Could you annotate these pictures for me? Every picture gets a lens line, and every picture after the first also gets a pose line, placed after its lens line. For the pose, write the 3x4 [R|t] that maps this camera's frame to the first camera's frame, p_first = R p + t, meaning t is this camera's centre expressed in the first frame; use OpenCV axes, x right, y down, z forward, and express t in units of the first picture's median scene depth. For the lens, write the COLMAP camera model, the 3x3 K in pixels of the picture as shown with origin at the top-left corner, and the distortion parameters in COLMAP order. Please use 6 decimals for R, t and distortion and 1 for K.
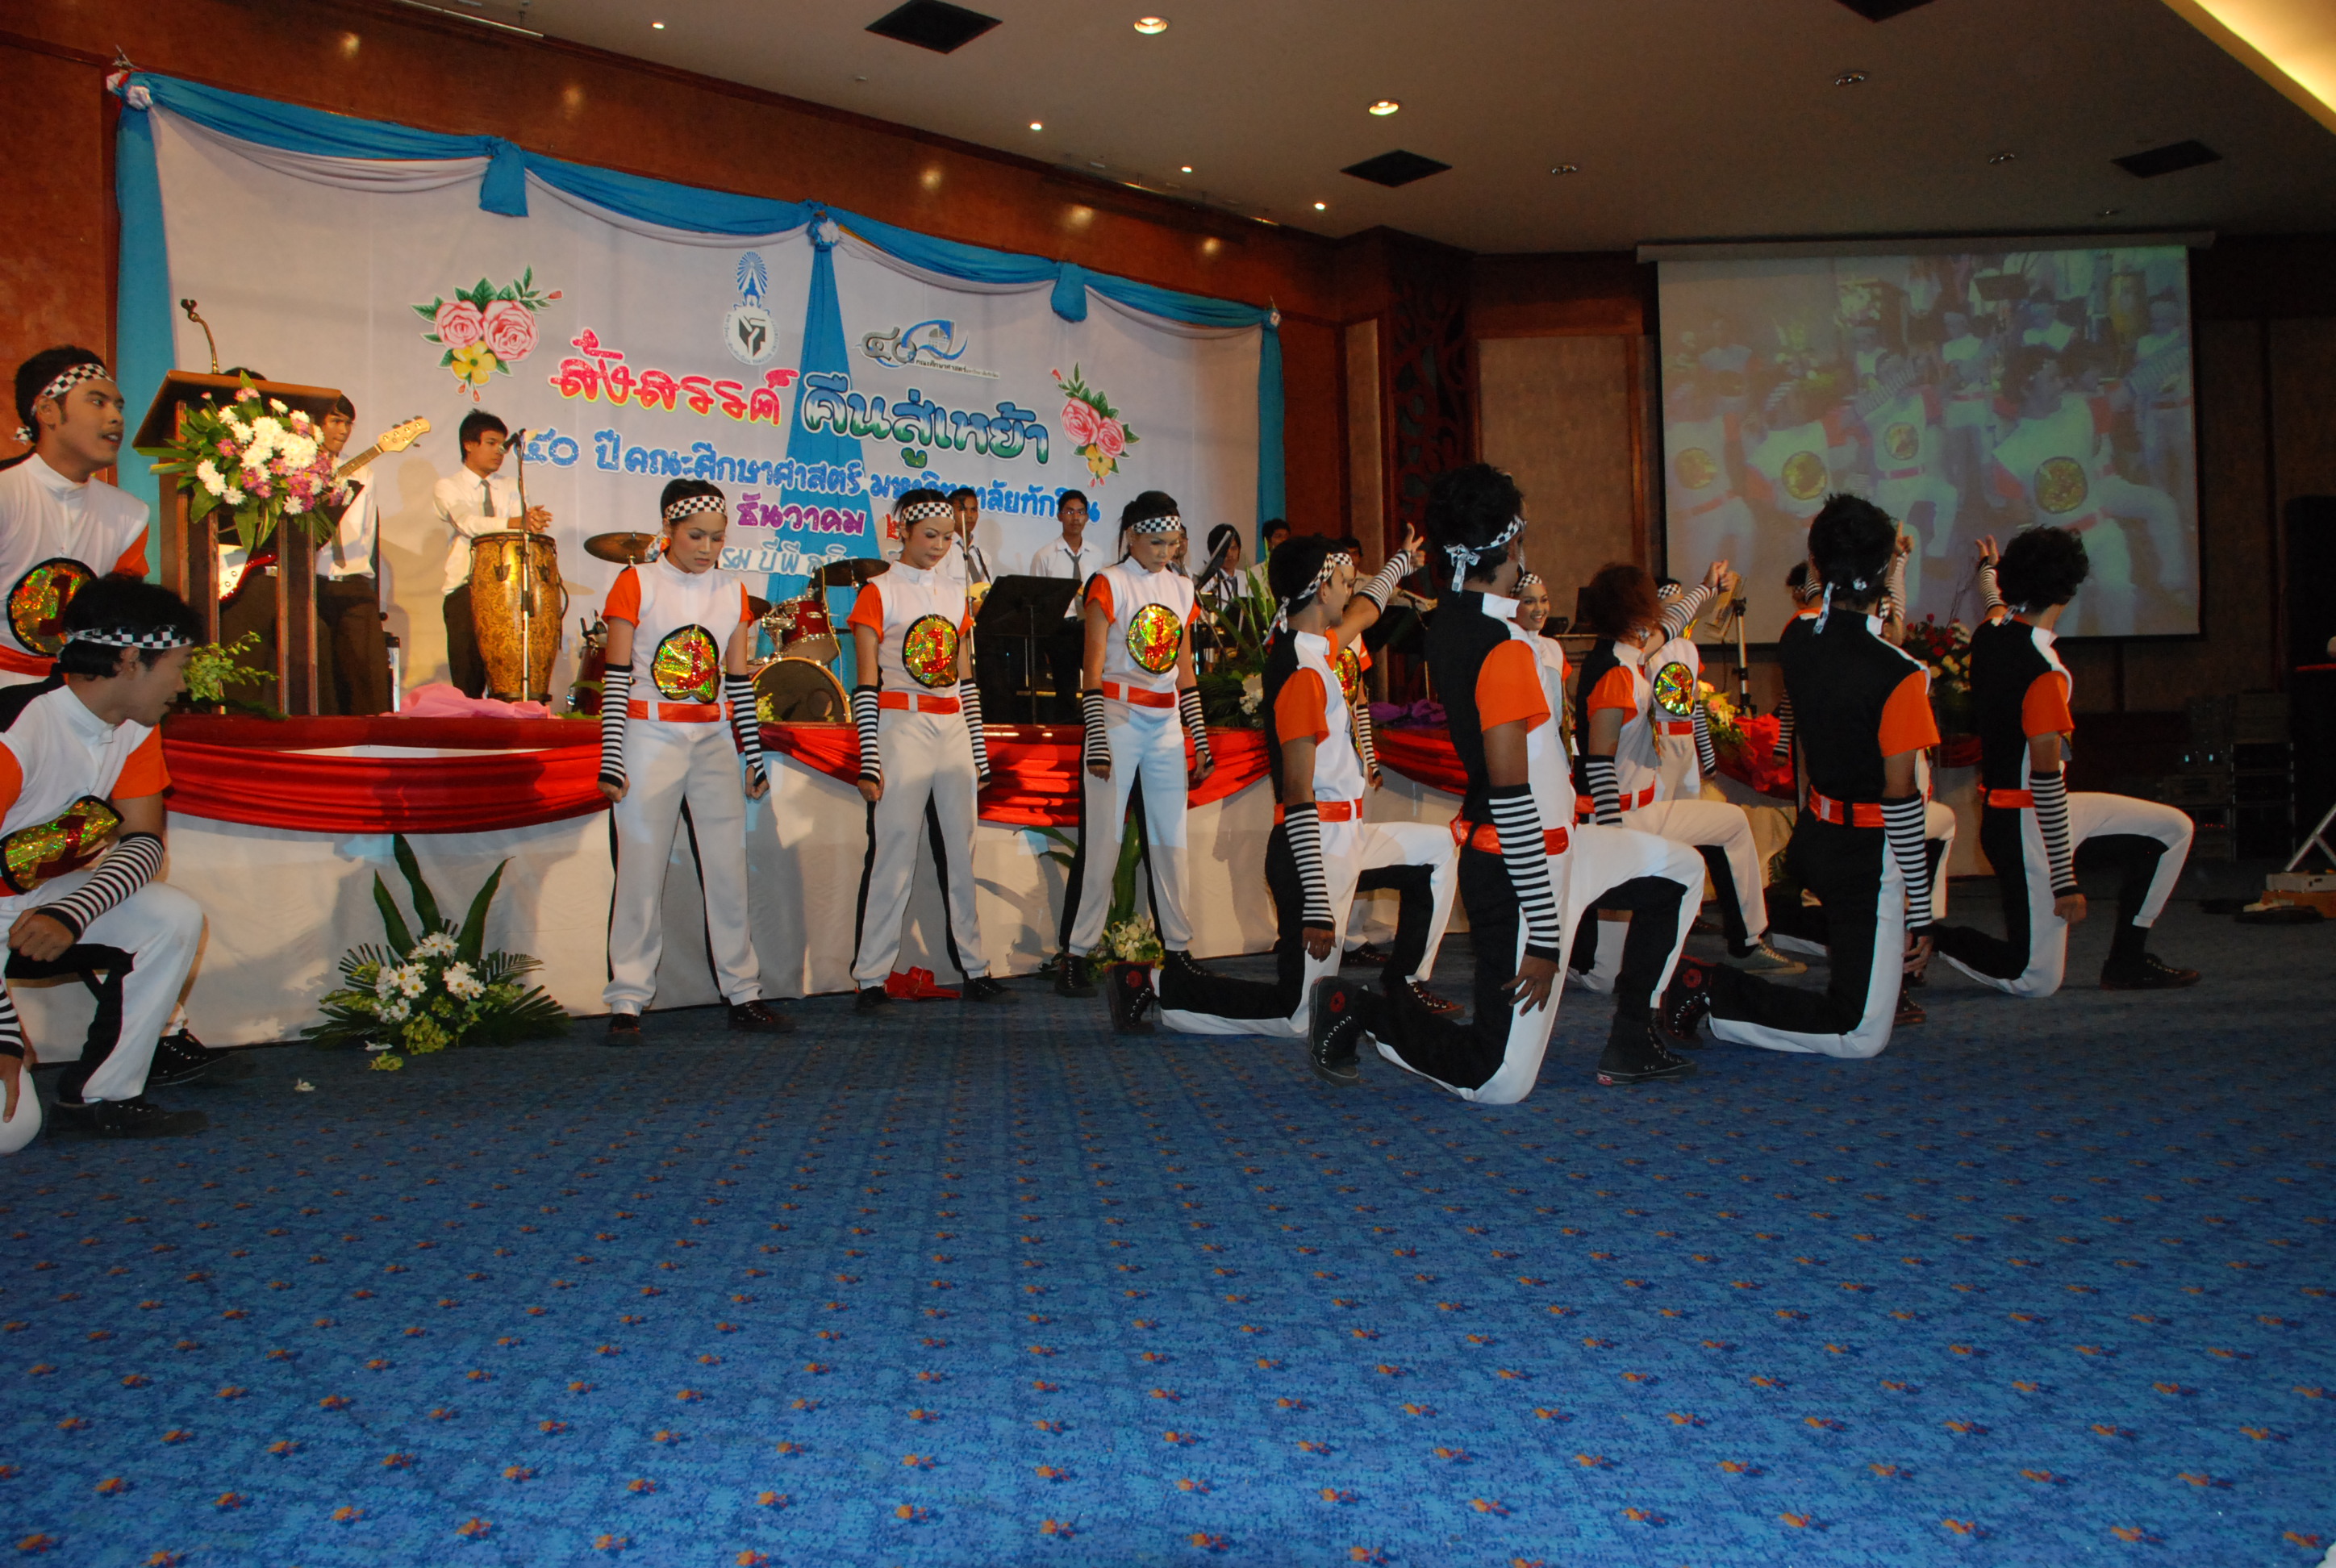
lens RADIAL K [[1834.6, 0, 1178.8], [0, 1834.6, 833.6], [0, 0, 1]] dist [-0.159030, 0.120435]
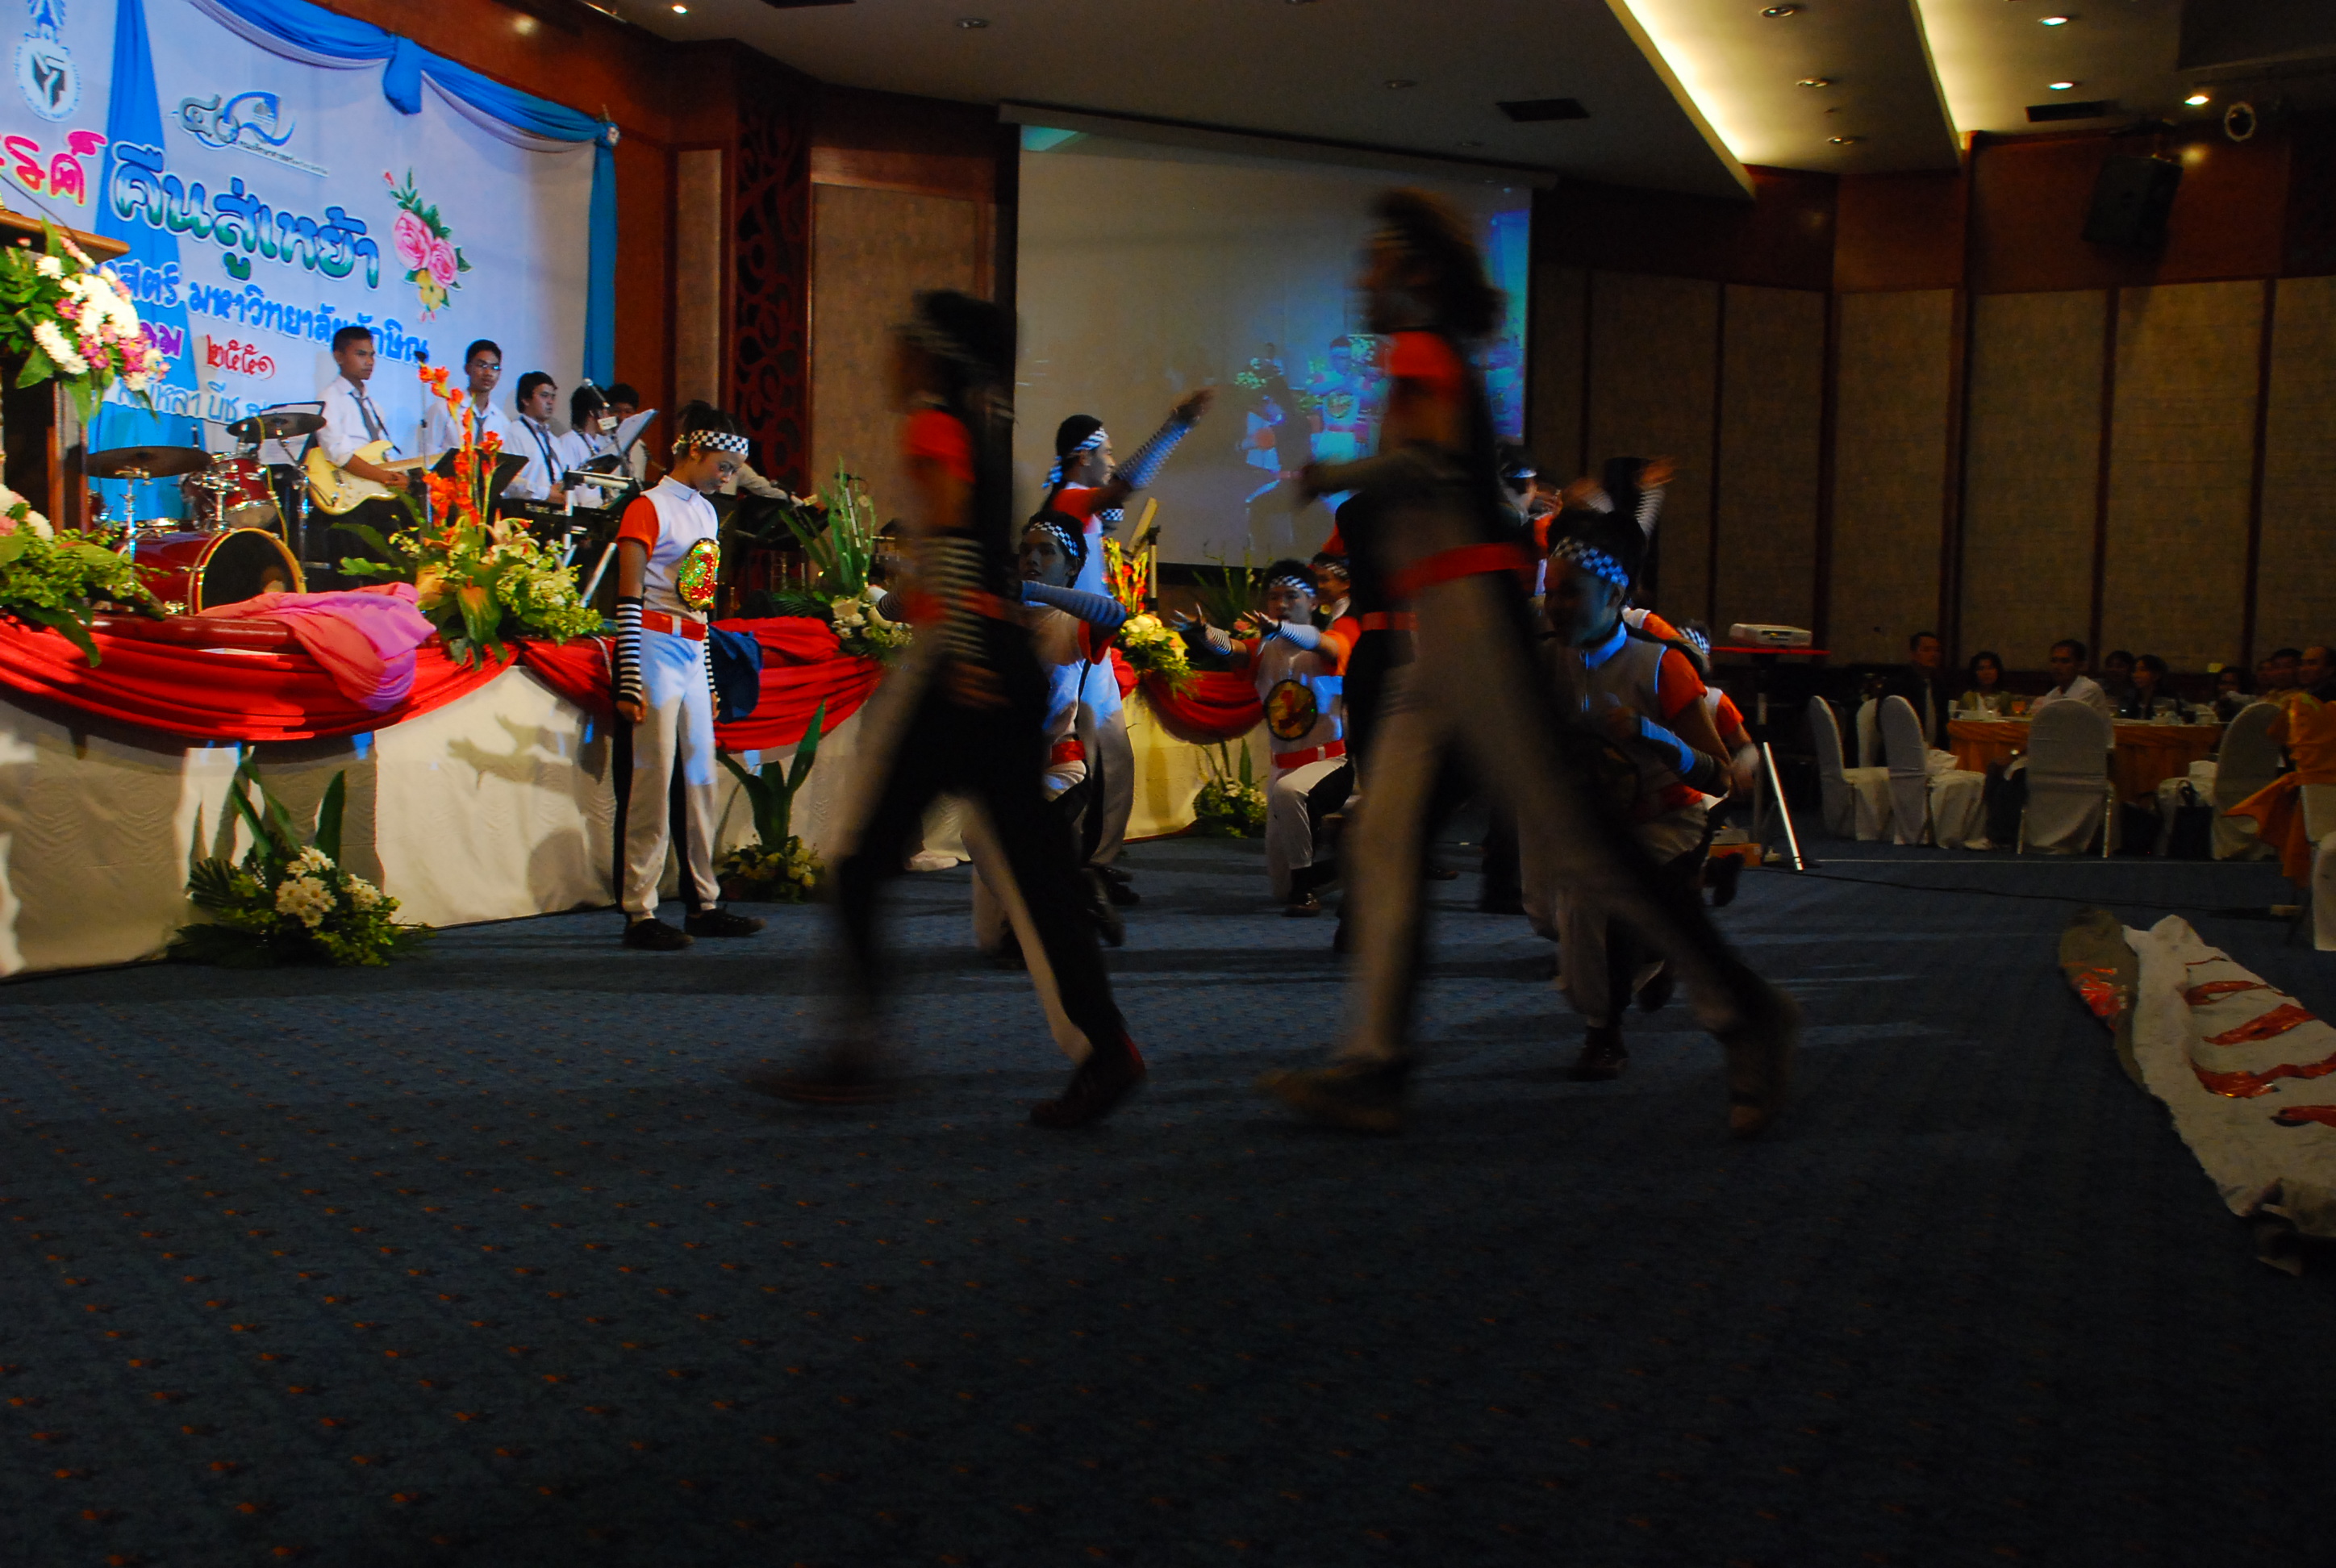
lens RADIAL K [[2455.6, 0, 1177.0], [0, 2455.6, 842.7], [0, 0, 1]] dist [-0.045955, 0.319264]
pose [[0.886513, 0.022655, 0.462149, -0.984142], [-0.043631, 0.998443, 0.034749, -0.023262], [-0.460642, -0.050970, 0.886121, -0.642889]]
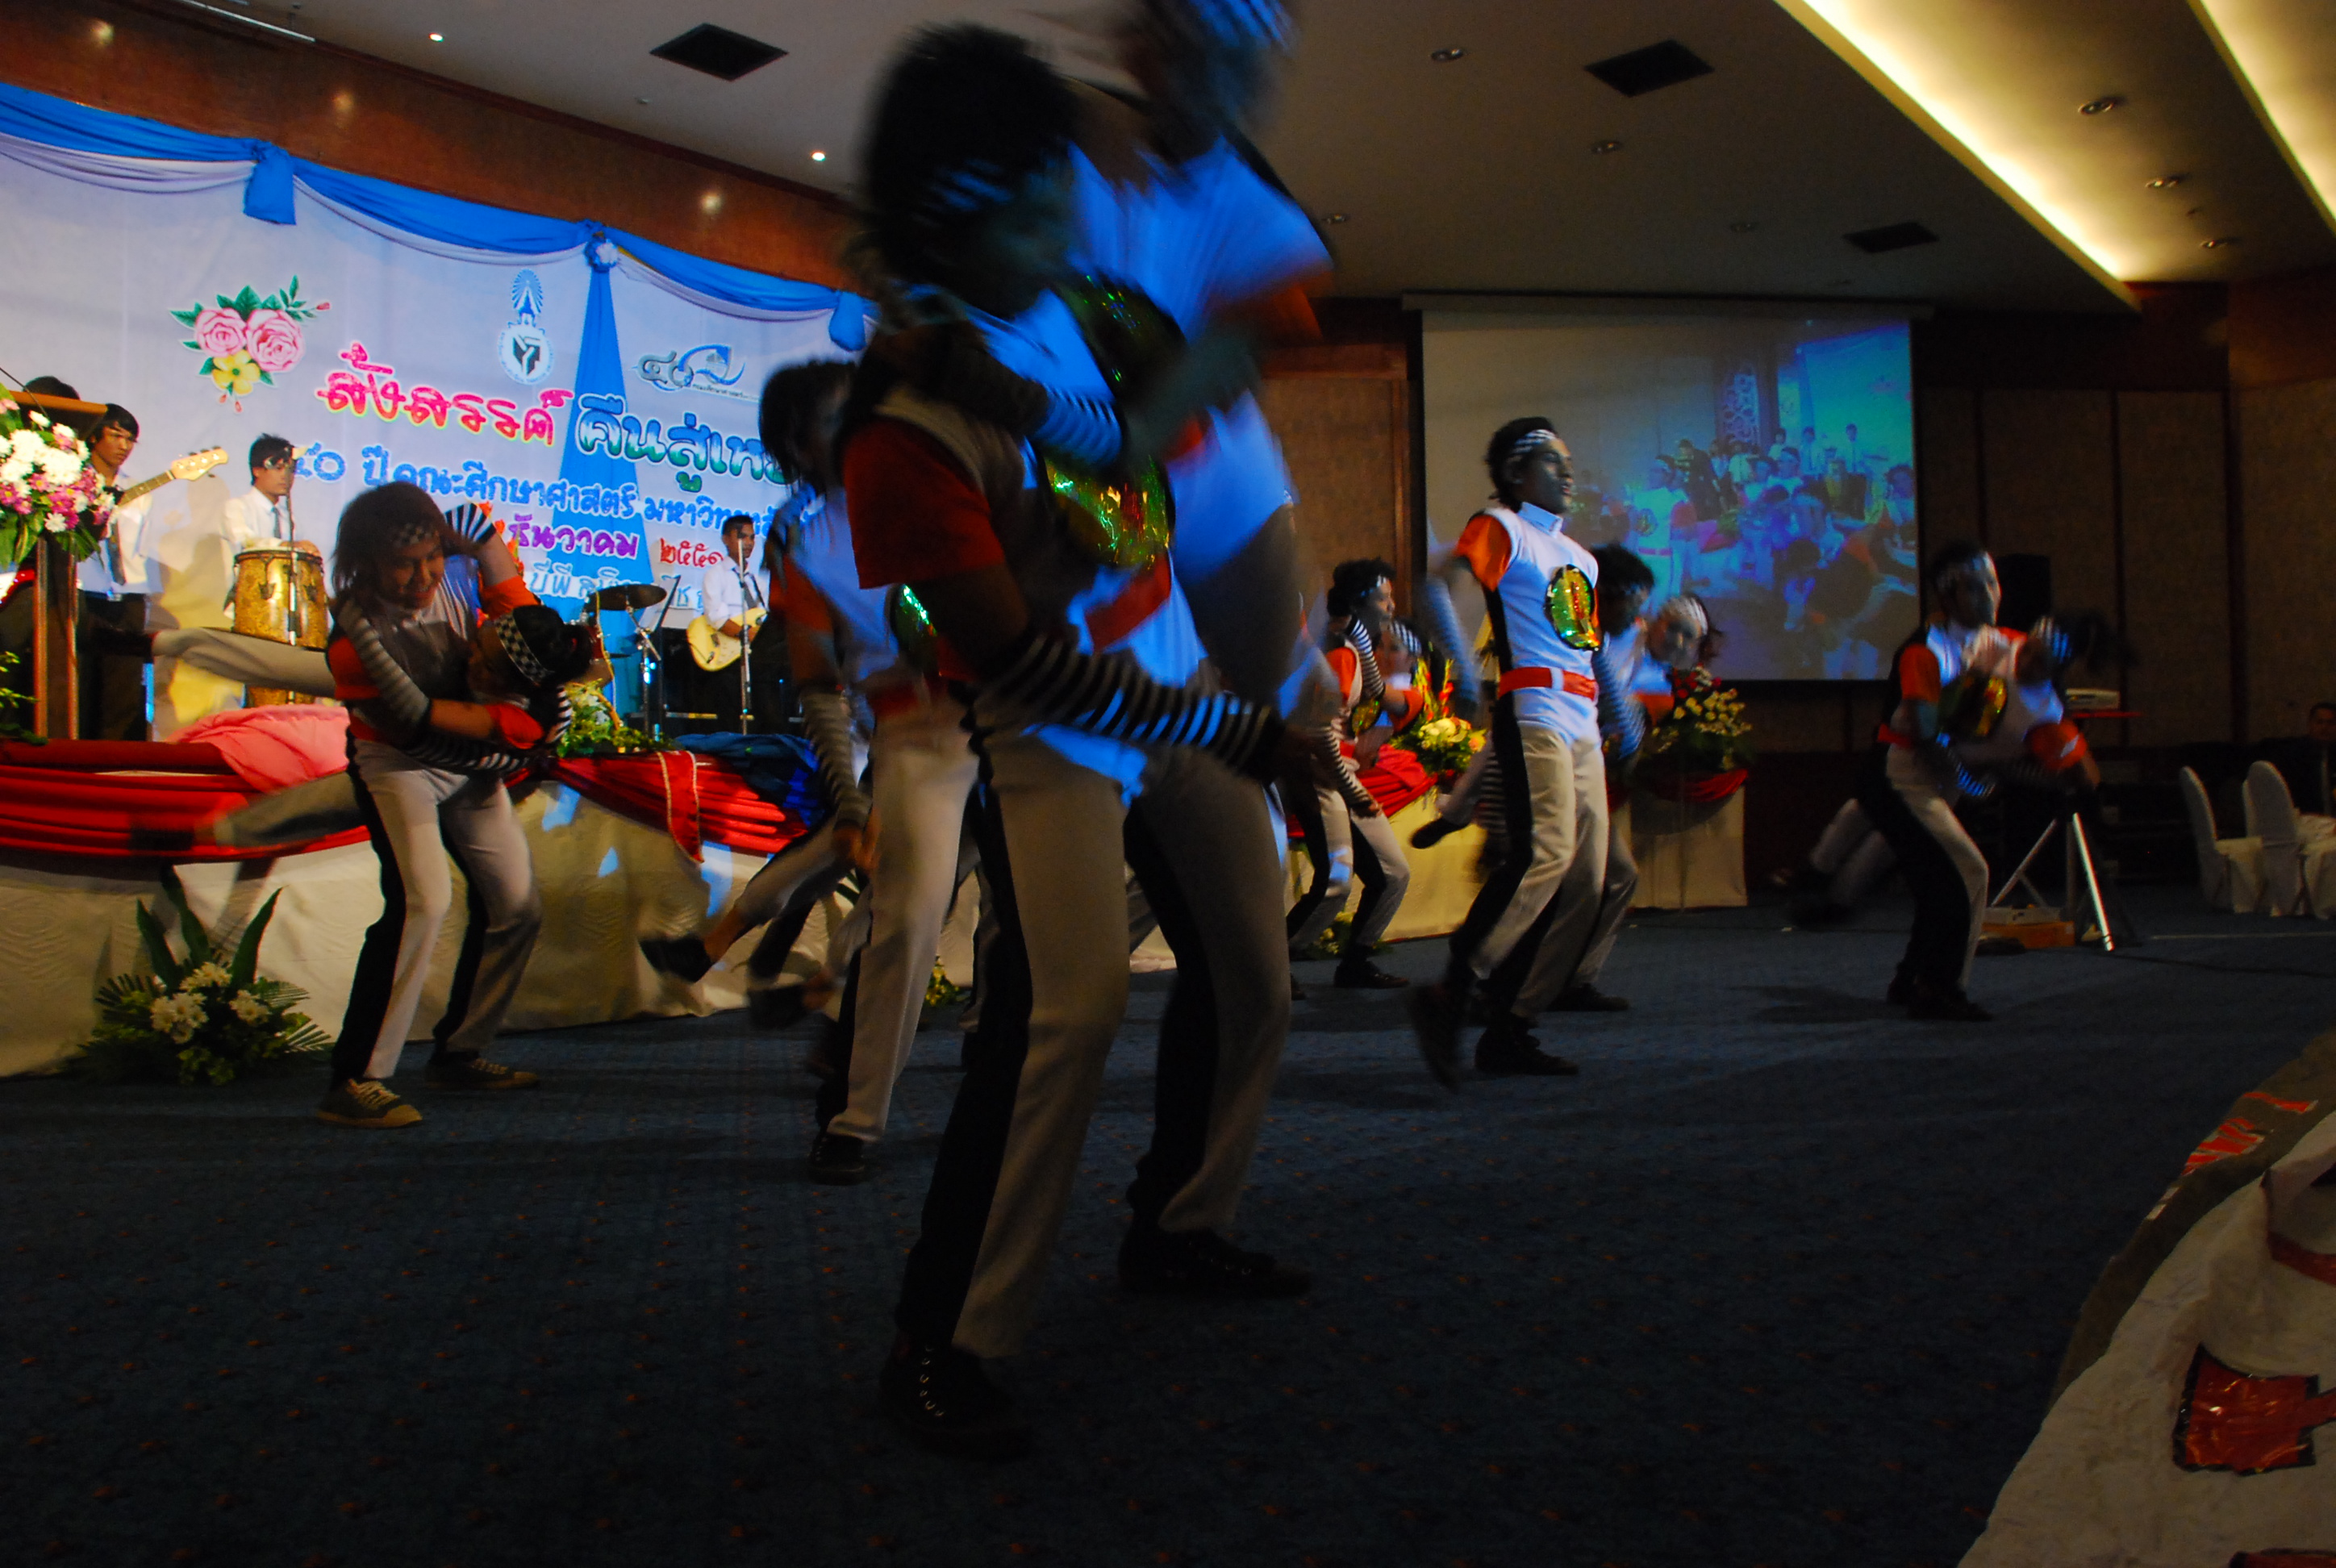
lens RADIAL K [[1830.2, 0, 1180.7], [0, 1830.2, 829.9], [0, 0, 1]] dist [-0.161041, 0.121588]
pose [[0.991340, 0.009994, 0.130938, -0.019421], [-0.008213, 0.999866, -0.014132, -0.014176], [-0.131062, 0.012934, 0.991290, -0.047912]]
